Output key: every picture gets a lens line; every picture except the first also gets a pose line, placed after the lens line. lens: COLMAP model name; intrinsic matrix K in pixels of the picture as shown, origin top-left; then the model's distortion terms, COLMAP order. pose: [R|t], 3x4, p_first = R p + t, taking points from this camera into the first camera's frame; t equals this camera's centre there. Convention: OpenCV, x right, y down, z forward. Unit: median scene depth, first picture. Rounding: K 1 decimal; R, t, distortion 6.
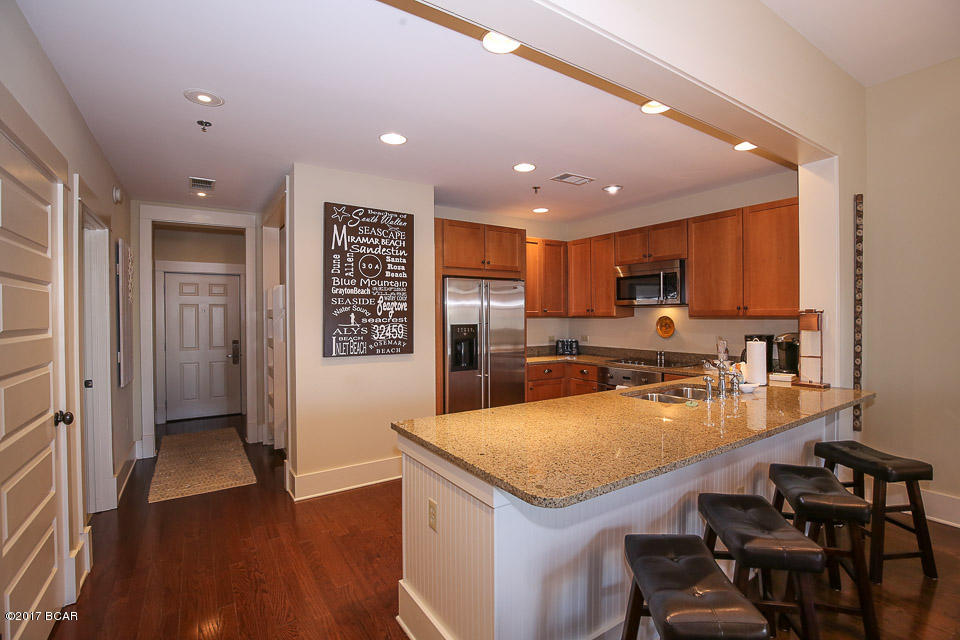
lens RADIAL K [[438.9, 0, 485.0], [0, 438.9, 318.6], [0, 0, 1]] dist [-0.035897, 0.006095]
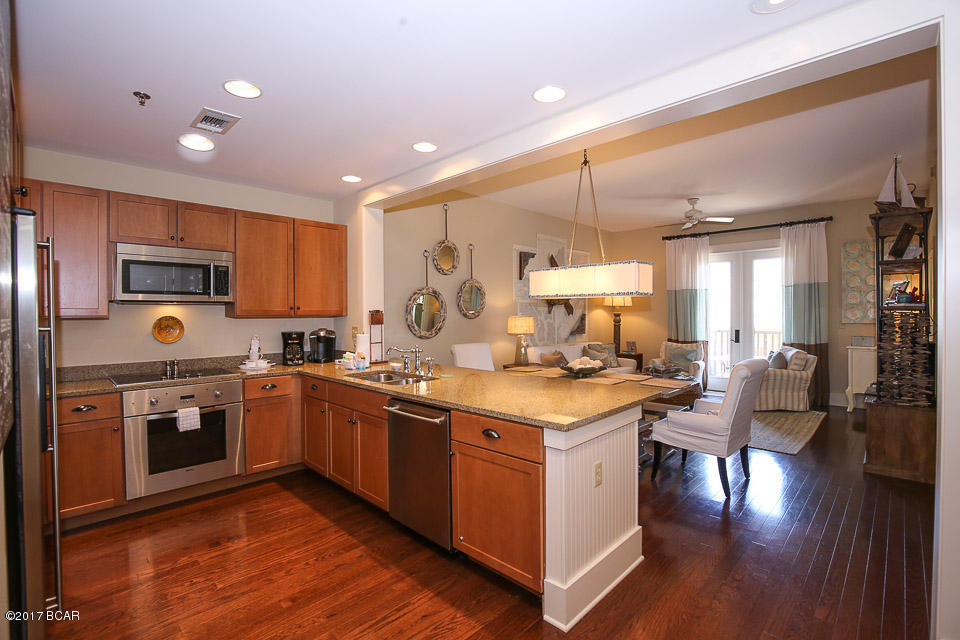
lens RADIAL K [[438.9, 0, 485.0], [0, 438.9, 318.6], [0, 0, 1]] dist [-0.035897, 0.006095]
pose [[-0.212918, -0.003380, 0.977064, -0.591911], [0.013125, 0.999894, 0.006320, 0.001496], [-0.976982, 0.014169, -0.212851, 0.742765]]
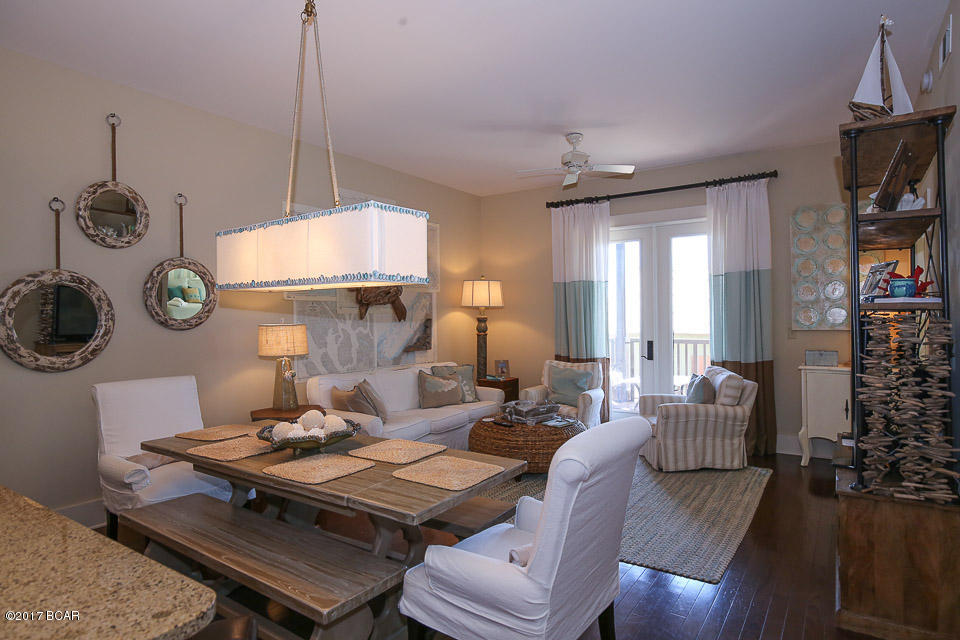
lens RADIAL K [[542.4, 0, 485.2], [0, 542.4, 318.2], [0, 0, 1]] dist [-0.012914, 0.000680]
pose [[-0.384073, 0.007204, 0.923274, -0.234286], [0.020320, 0.999793, 0.000652, -0.000910], [-0.923079, 0.019011, -0.384140, 0.289657]]
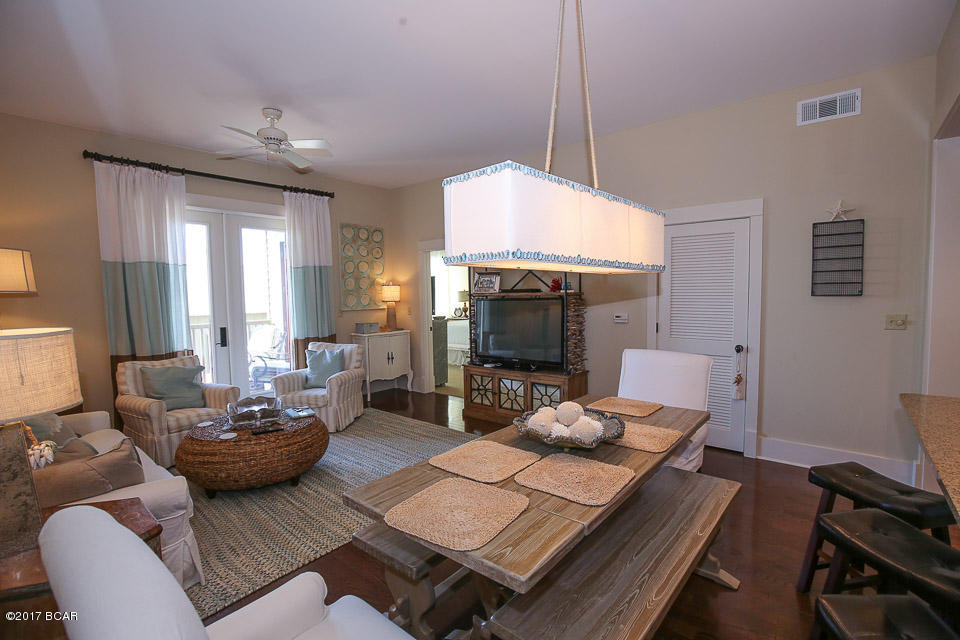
lens RADIAL K [[438.9, 0, 485.0], [0, 438.9, 318.6], [0, 0, 1]] dist [-0.035897, 0.006095]
pose [[-0.960124, 0.037649, -0.277027, 0.740873], [0.019418, 0.997478, 0.068262, -0.023603], [0.278899, 0.060161, -0.958434, 0.703911]]
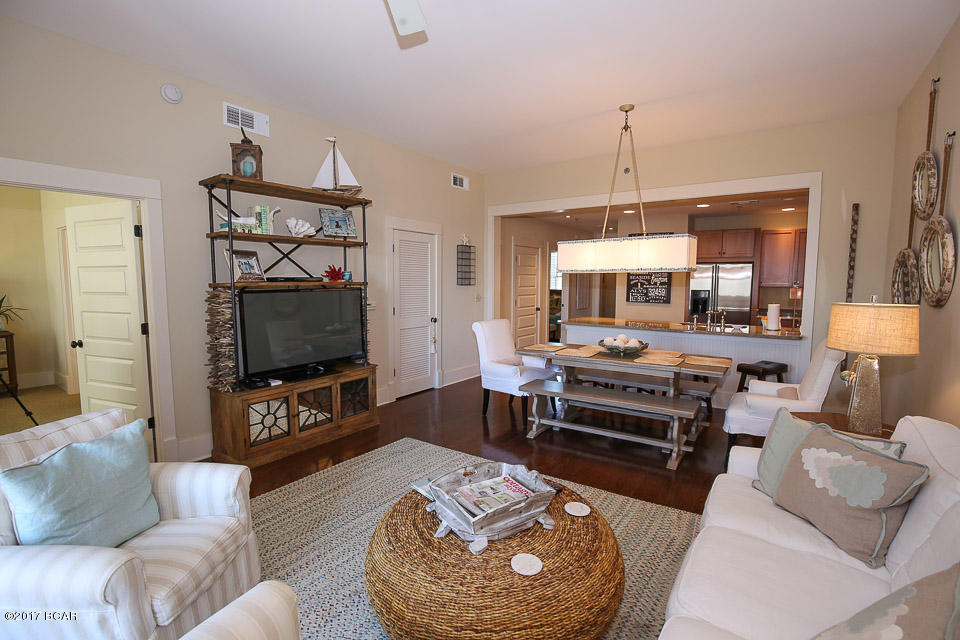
lens RADIAL K [[438.9, 0, 485.0], [0, 438.9, 318.6], [0, 0, 1]] dist [-0.035897, 0.006095]
pose [[0.367322, 0.089220, -0.925805, 1.418219], [-0.012525, 0.995773, 0.090994, -0.022818], [0.930010, -0.021829, 0.366886, -0.517842]]
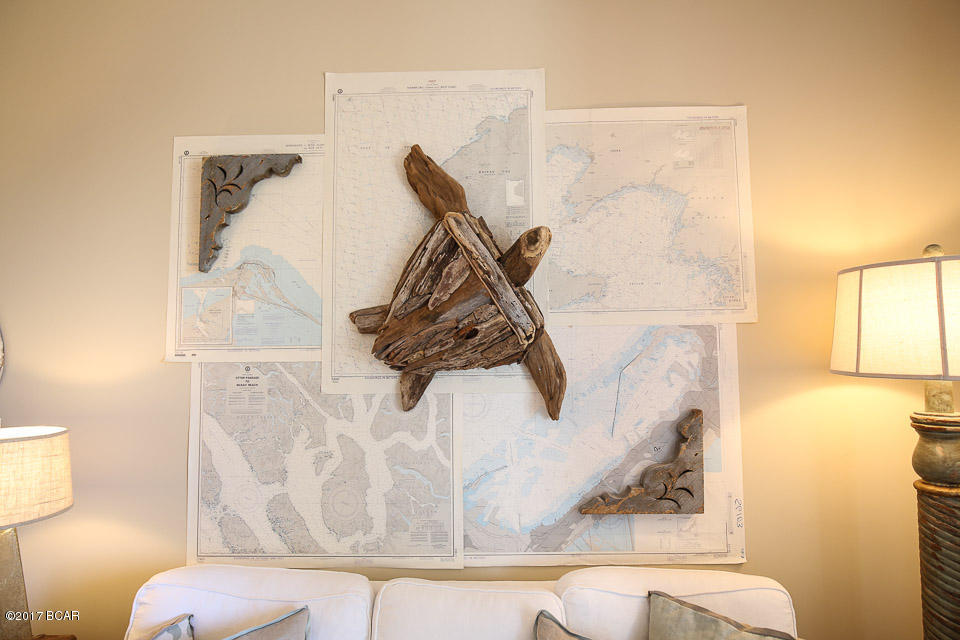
lens RADIAL K [[542.4, 0, 485.2], [0, 542.4, 318.2], [0, 0, 1]] dist [-0.012914, 0.000680]
pose [[0.571535, 0.060275, 0.818361, 0.904633], [0.010186, 0.996701, -0.080524, -0.052034], [-0.820514, 0.054358, 0.569035, -0.363565]]
